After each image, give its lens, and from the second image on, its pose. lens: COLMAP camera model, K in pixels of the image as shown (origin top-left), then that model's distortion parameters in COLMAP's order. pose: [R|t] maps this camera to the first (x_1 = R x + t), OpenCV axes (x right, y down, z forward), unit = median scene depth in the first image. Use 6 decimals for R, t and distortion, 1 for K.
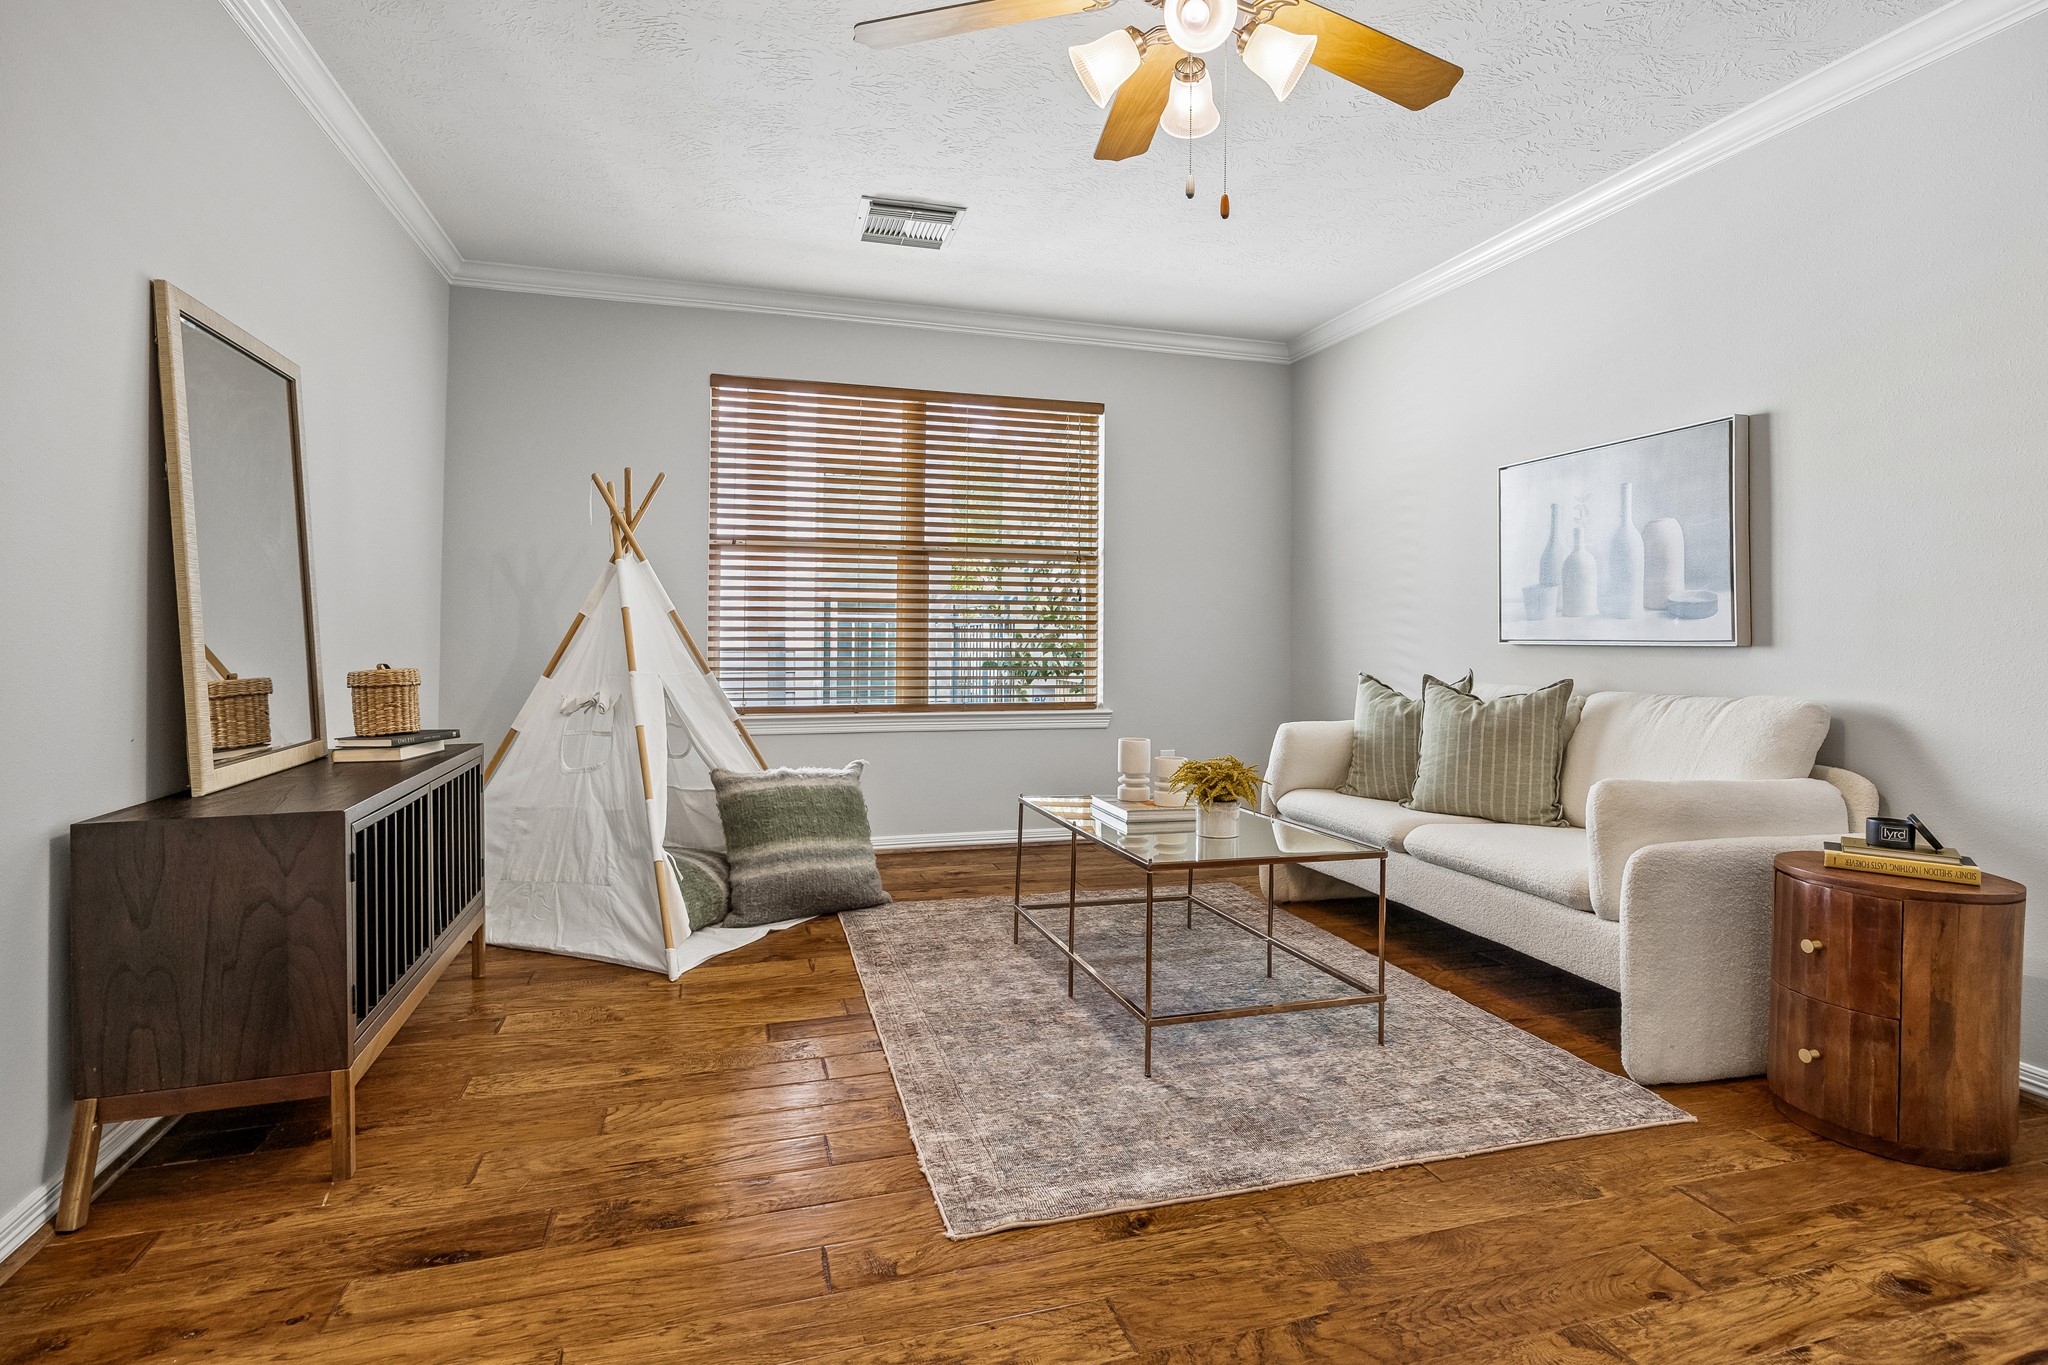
lens RADIAL K [[1068.7, 0, 1051.8], [0, 1068.7, 635.5], [0, 0, 1]] dist [-0.006088, -0.000301]
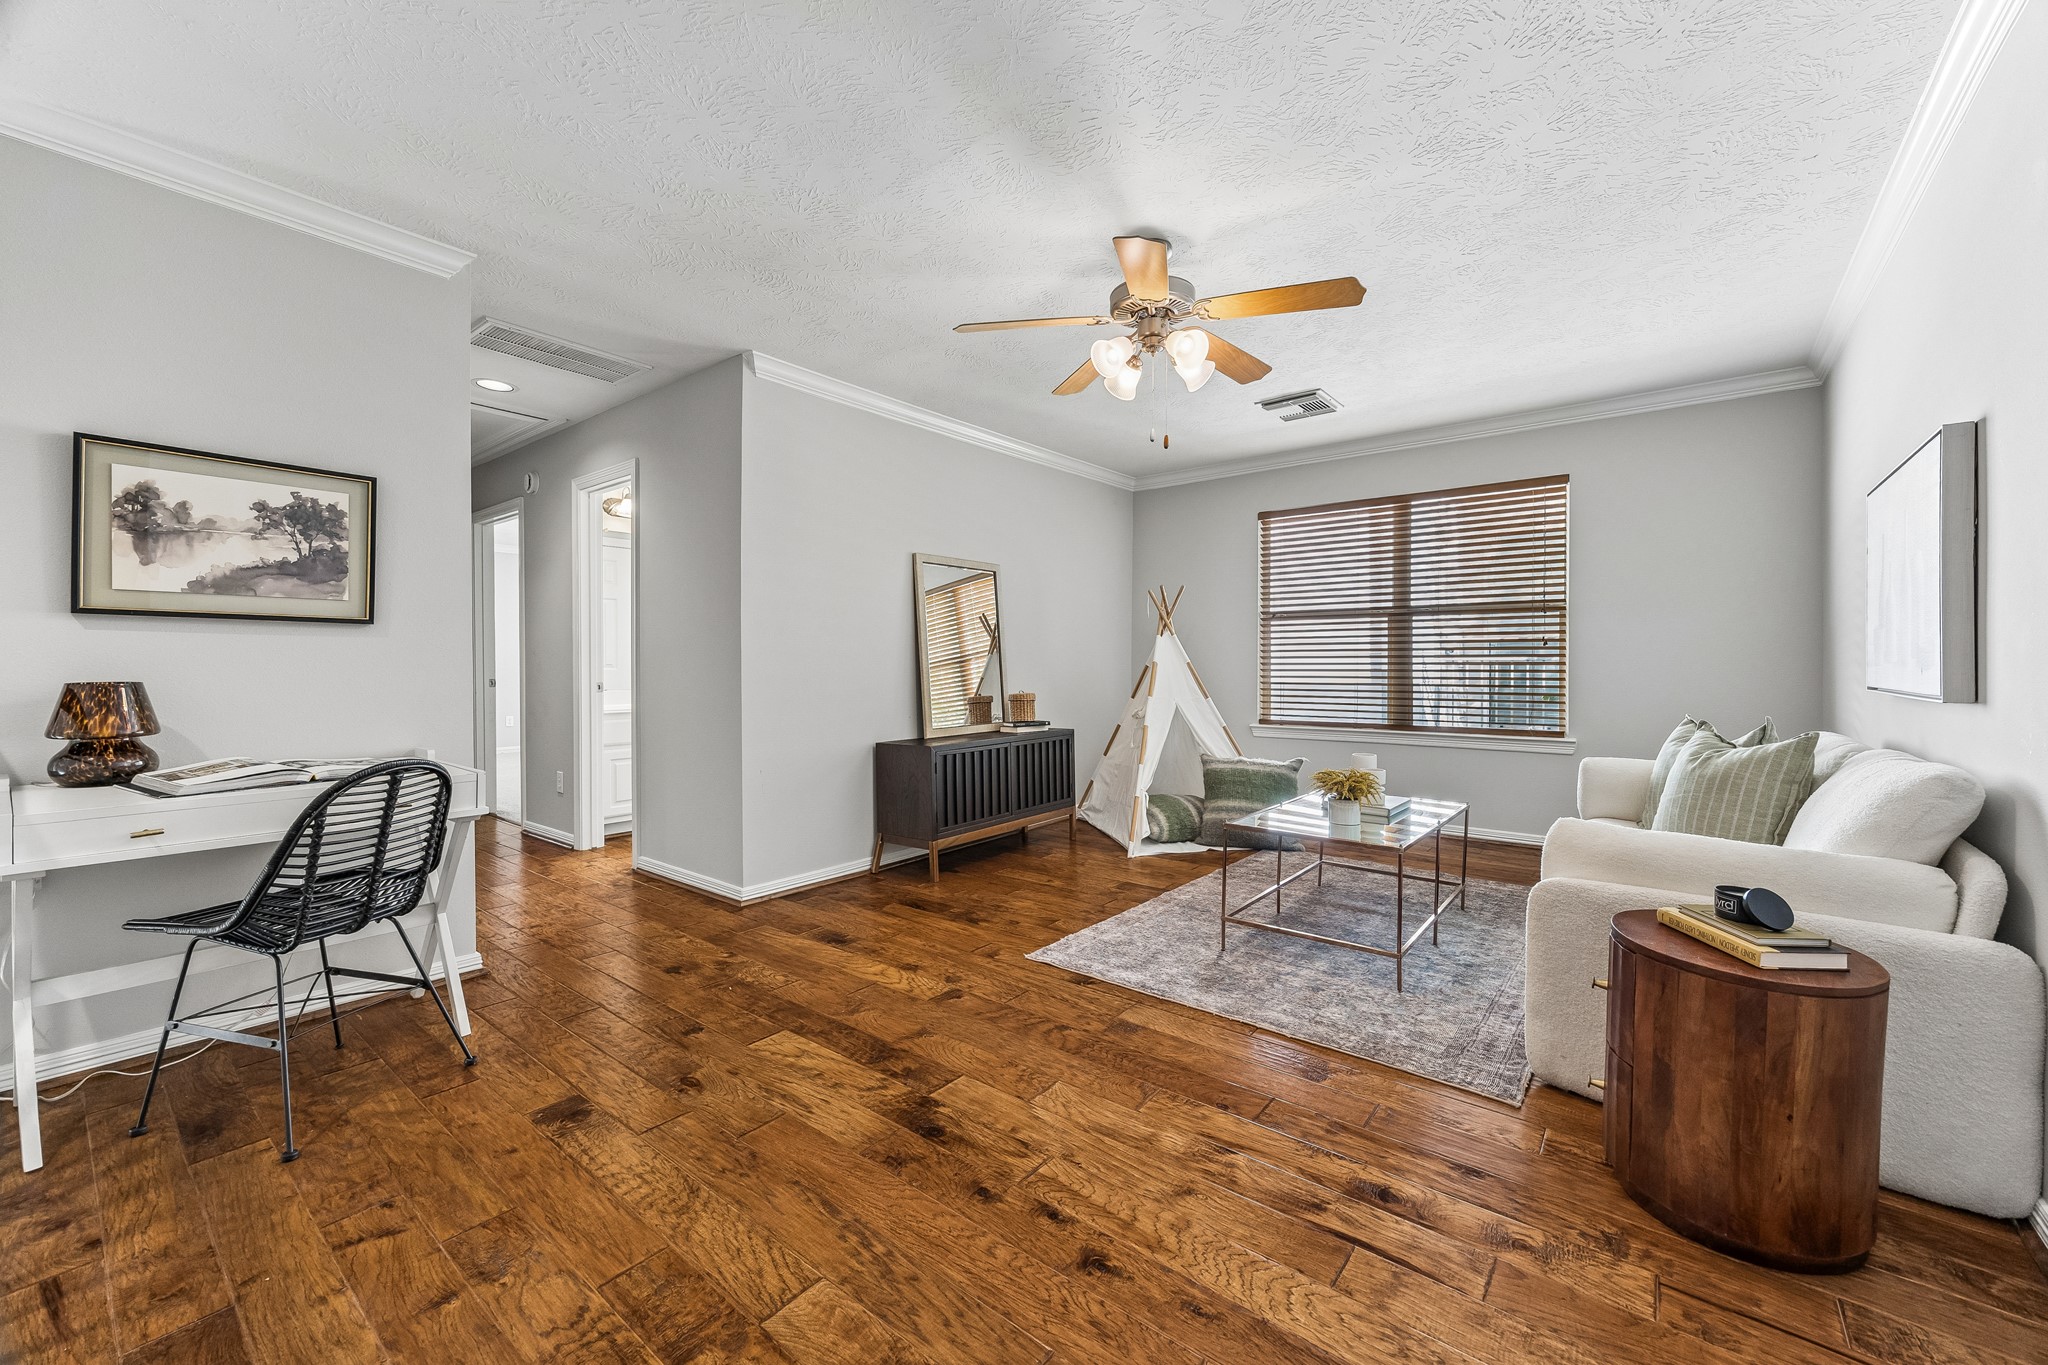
lens RADIAL K [[804.4, 0, 1026.6], [0, 804.4, 675.5], [0, 0, 1]] dist [-0.001085, 0.000136]
pose [[0.550393, 0.005761, -0.834886, 0.972335], [0.008976, 0.999878, 0.012817, -0.033792], [0.834857, -0.014548, 0.550274, 0.062697]]
